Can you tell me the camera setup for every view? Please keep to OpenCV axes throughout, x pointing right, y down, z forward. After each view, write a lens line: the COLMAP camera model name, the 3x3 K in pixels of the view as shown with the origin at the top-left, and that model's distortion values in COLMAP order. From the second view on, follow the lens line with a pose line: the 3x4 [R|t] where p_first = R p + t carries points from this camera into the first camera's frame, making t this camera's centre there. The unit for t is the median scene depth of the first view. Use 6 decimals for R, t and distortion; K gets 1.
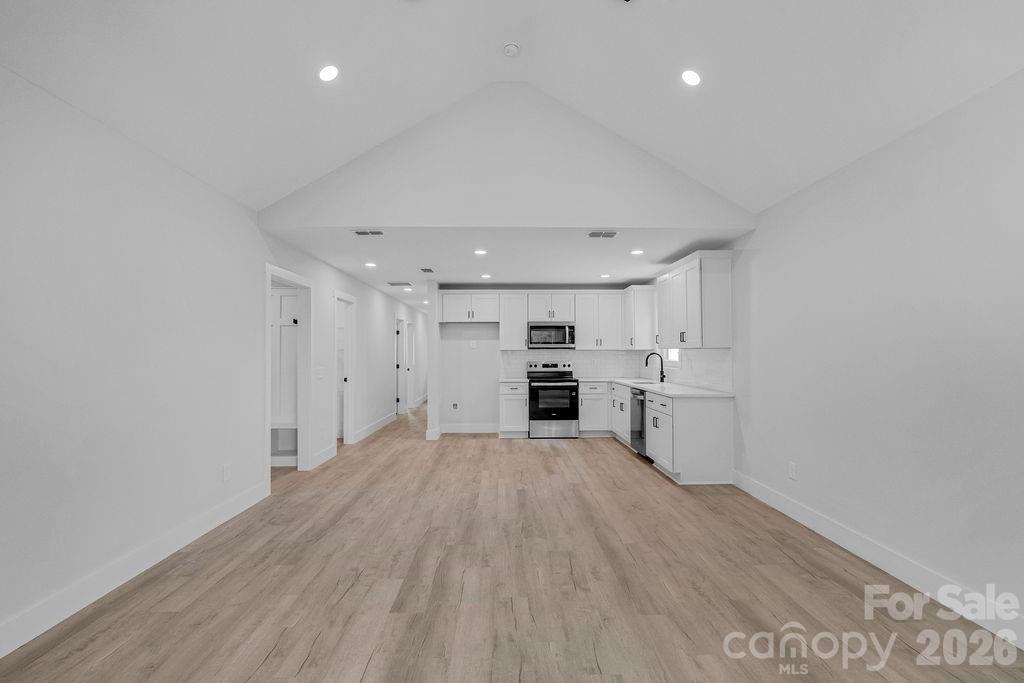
lens RADIAL K [[474.2, 0, 509.3], [0, 474.2, 359.7], [0, 0, 1]] dist [0.000381, 0.000459]
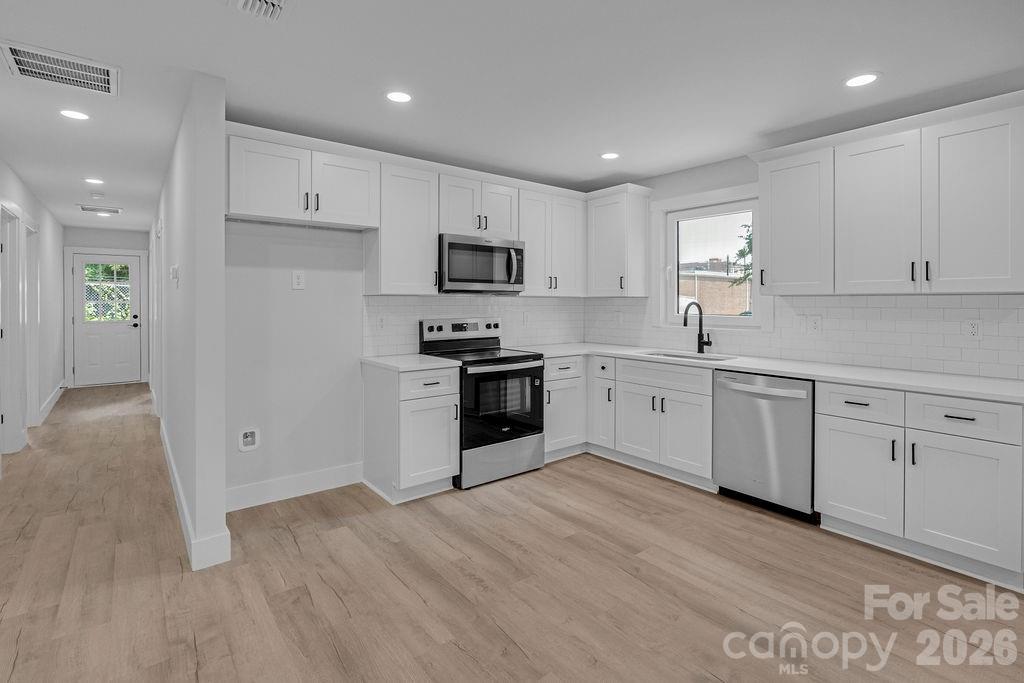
lens RADIAL K [[492.8, 0, 508.9], [0, 492.8, 312.6], [0, 0, 1]] dist [-0.000021, 0.000187]
pose [[0.798708, -0.008715, 0.601656, -0.196739], [0.005229, 0.999958, 0.007543, -0.006546], [-0.601696, -0.002879, 0.798720, 0.576914]]
